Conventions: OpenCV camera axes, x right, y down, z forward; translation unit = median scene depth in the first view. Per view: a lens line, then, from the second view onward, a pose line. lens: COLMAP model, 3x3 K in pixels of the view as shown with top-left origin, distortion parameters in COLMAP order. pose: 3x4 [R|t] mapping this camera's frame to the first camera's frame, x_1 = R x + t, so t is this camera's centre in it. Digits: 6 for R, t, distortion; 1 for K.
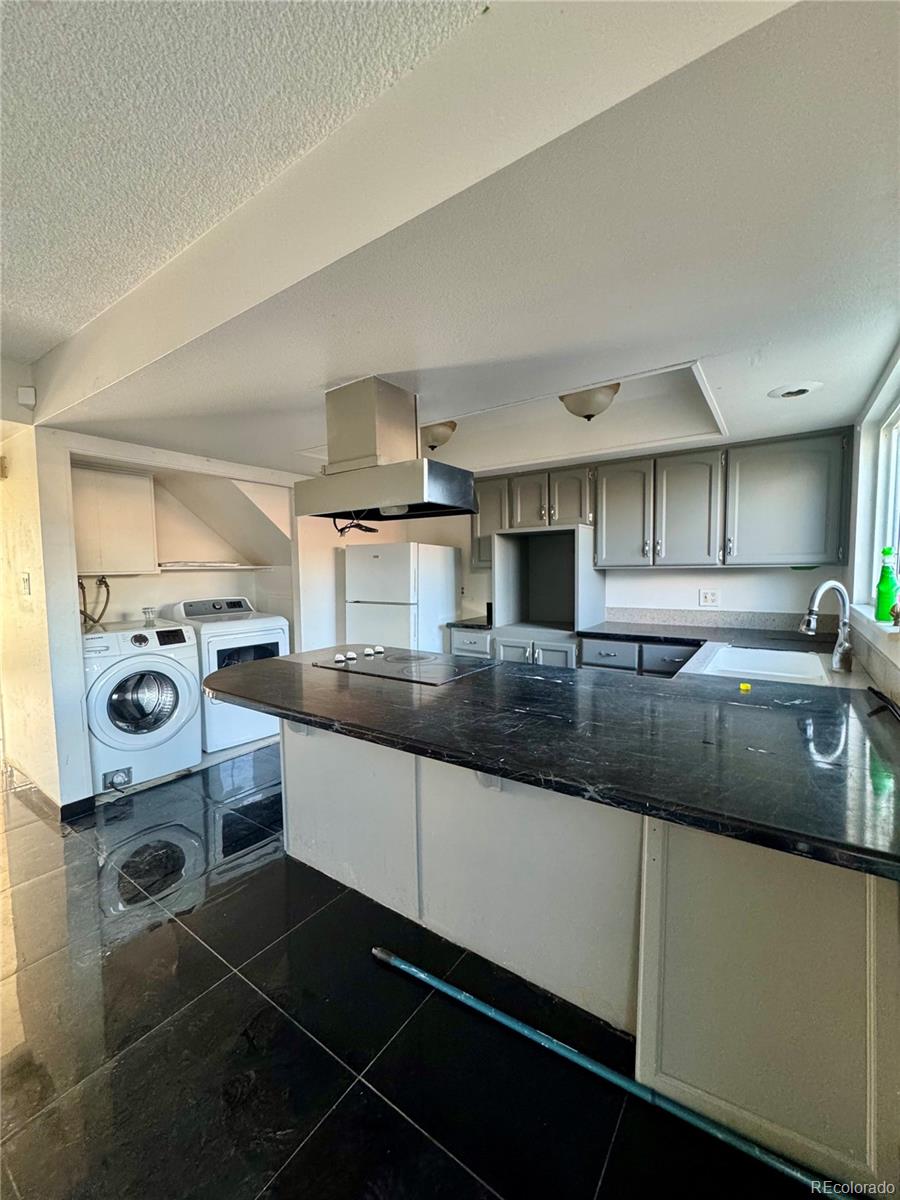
lens RADIAL K [[481.3, 0, 450.7], [0, 481.3, 599.6], [0, 0, 1]] dist [-0.001222, 0.000277]
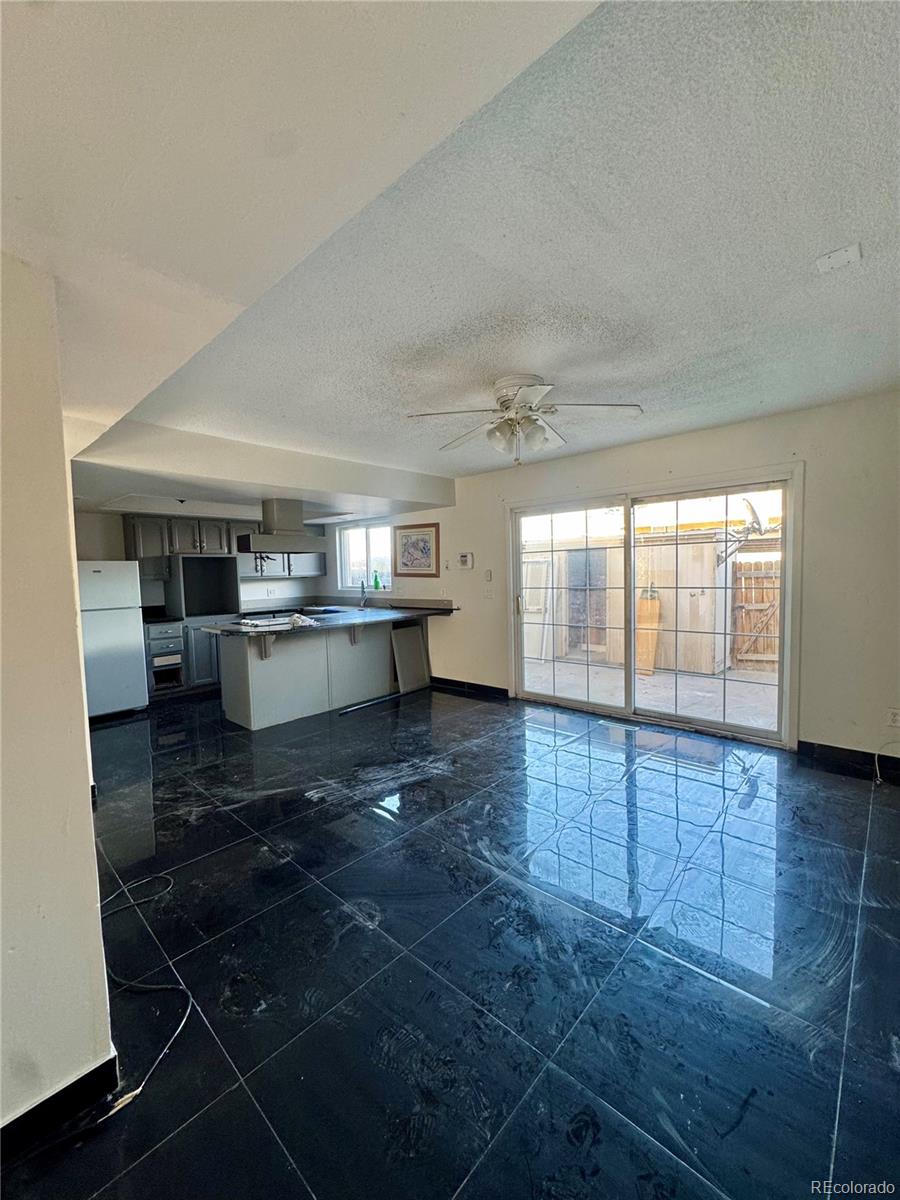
lens RADIAL K [[481.3, 0, 450.3], [0, 481.3, 601.5], [0, 0, 1]] dist [-0.001222, 0.000277]
pose [[0.138561, -0.055280, 0.988810, -1.404741], [0.084034, 0.995496, 0.043878, 0.009048], [-0.986782, 0.077014, 0.142583, -0.045667]]
